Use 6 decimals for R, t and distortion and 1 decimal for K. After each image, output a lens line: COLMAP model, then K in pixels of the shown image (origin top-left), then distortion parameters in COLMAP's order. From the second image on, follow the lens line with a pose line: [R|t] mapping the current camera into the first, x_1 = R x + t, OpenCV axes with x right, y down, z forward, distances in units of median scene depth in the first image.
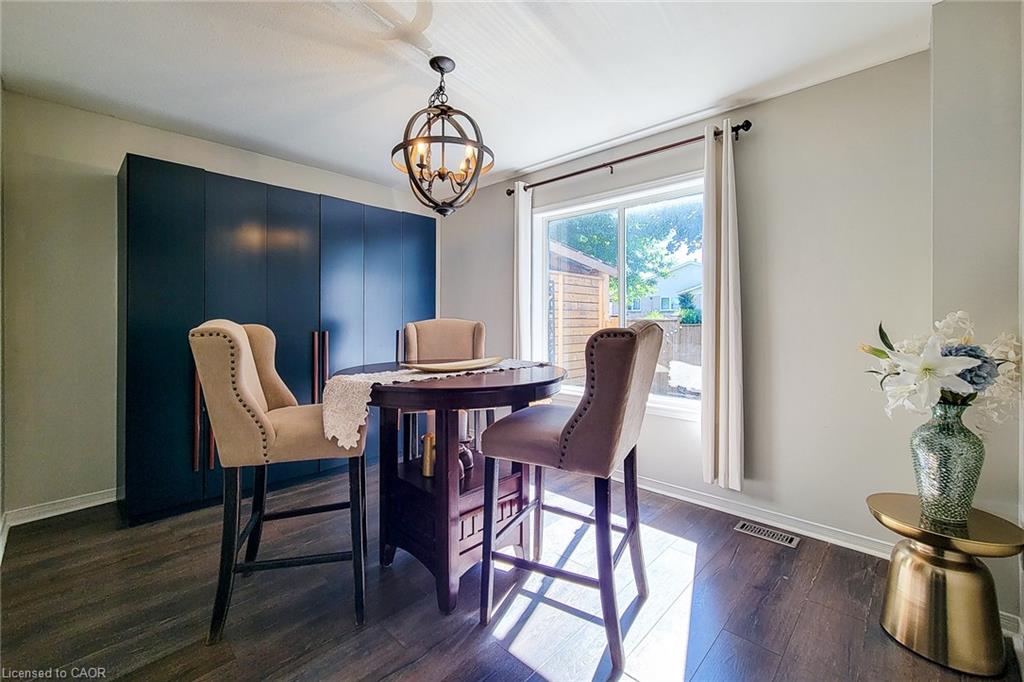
lens RADIAL K [[428.3, 0, 485.2], [0, 428.3, 334.7], [0, 0, 1]] dist [0.004573, 0.000412]
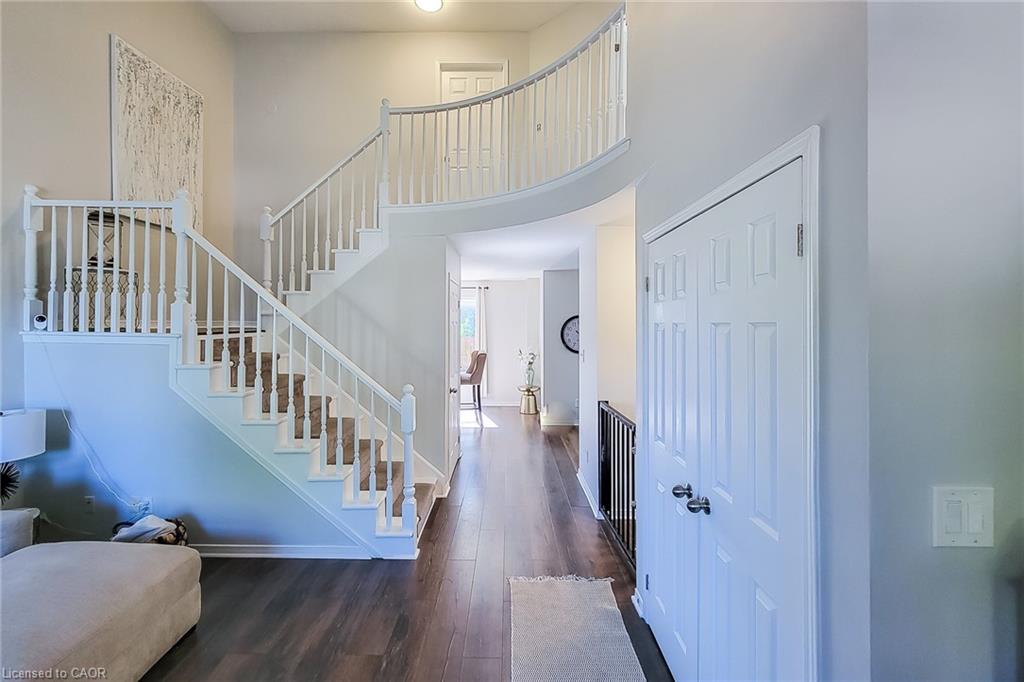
lens RADIAL K [[428.3, 0, 520.6], [0, 428.3, 335.0], [0, 0, 1]] dist [0.004573, 0.000412]
pose [[0.677999, -0.004087, 0.735051, -2.664245], [0.006879, 0.999976, -0.000785, -0.176970], [-0.735030, 0.005588, 0.678011, -2.311690]]
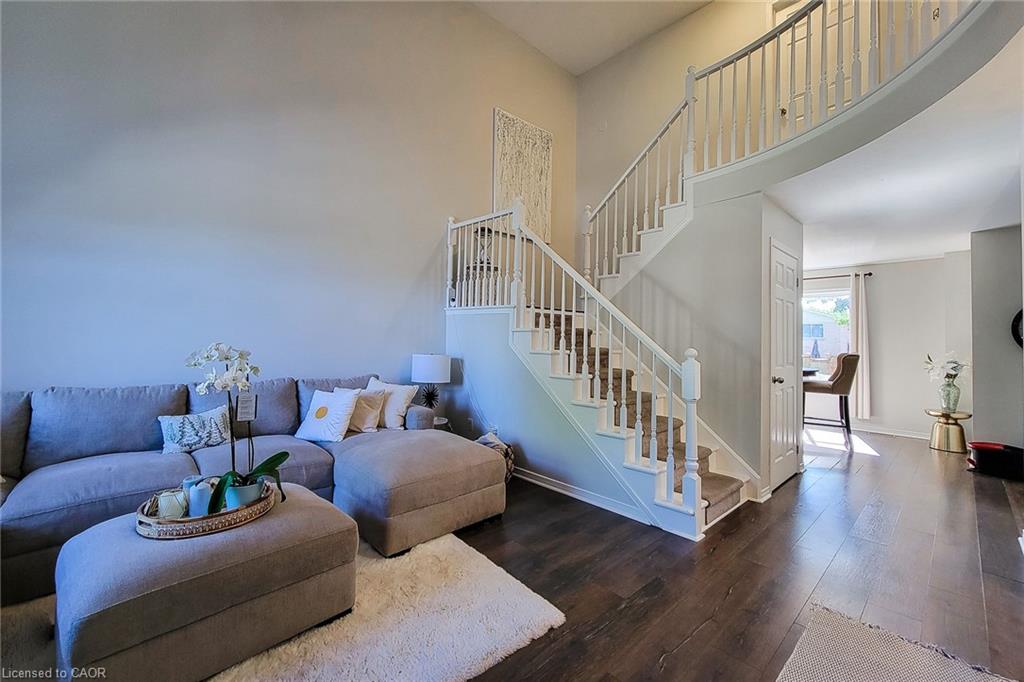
lens RADIAL K [[428.3, 0, 507.9], [0, 428.3, 339.7], [0, 0, 1]] dist [0.004573, 0.000412]
pose [[0.999851, 0.017202, 0.001754, -2.404911], [-0.017130, 0.999247, -0.034817, 0.037701], [-0.002352, 0.034782, 0.999392, -2.385098]]
